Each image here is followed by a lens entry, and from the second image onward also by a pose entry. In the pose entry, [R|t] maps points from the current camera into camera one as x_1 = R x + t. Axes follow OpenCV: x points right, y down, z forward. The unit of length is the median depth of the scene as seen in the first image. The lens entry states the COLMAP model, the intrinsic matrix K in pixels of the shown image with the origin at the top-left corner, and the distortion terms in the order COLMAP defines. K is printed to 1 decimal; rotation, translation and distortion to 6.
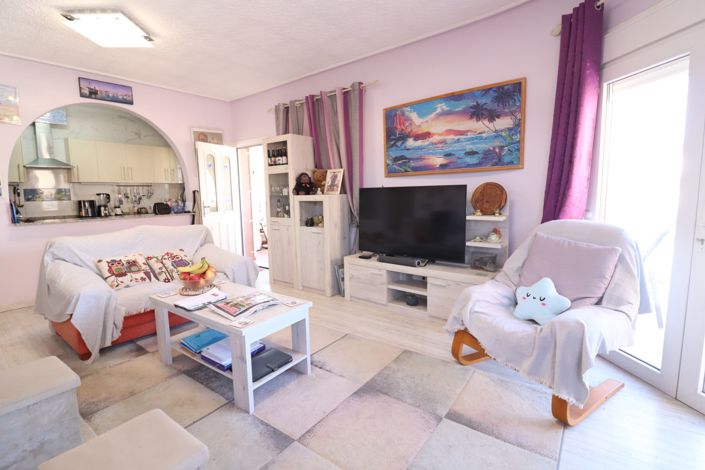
lens RADIAL K [[329.1, 0, 349.6], [0, 329.1, 229.2], [0, 0, 1]] dist [-0.000954, -0.012174]
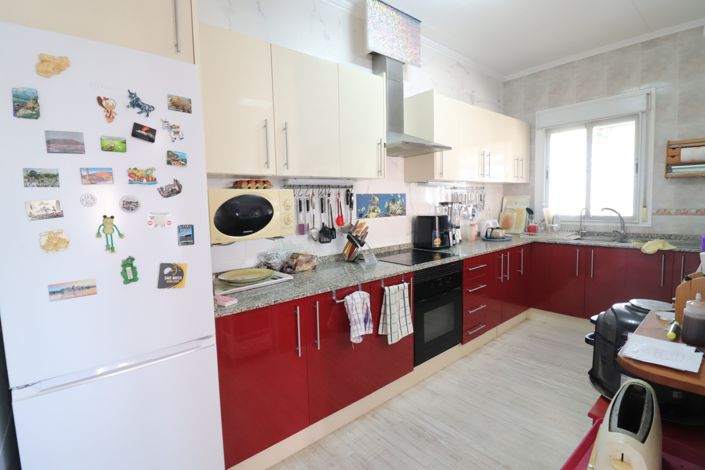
lens RADIAL K [[329.1, 0, 349.6], [0, 329.1, 229.2], [0, 0, 1]] dist [-0.000954, -0.012174]
pose [[0.979777, 0.003375, -0.200063, -1.312676], [-0.008607, 0.999643, -0.025289, -0.081576], [0.199907, 0.026499, 0.979457, 0.723058]]
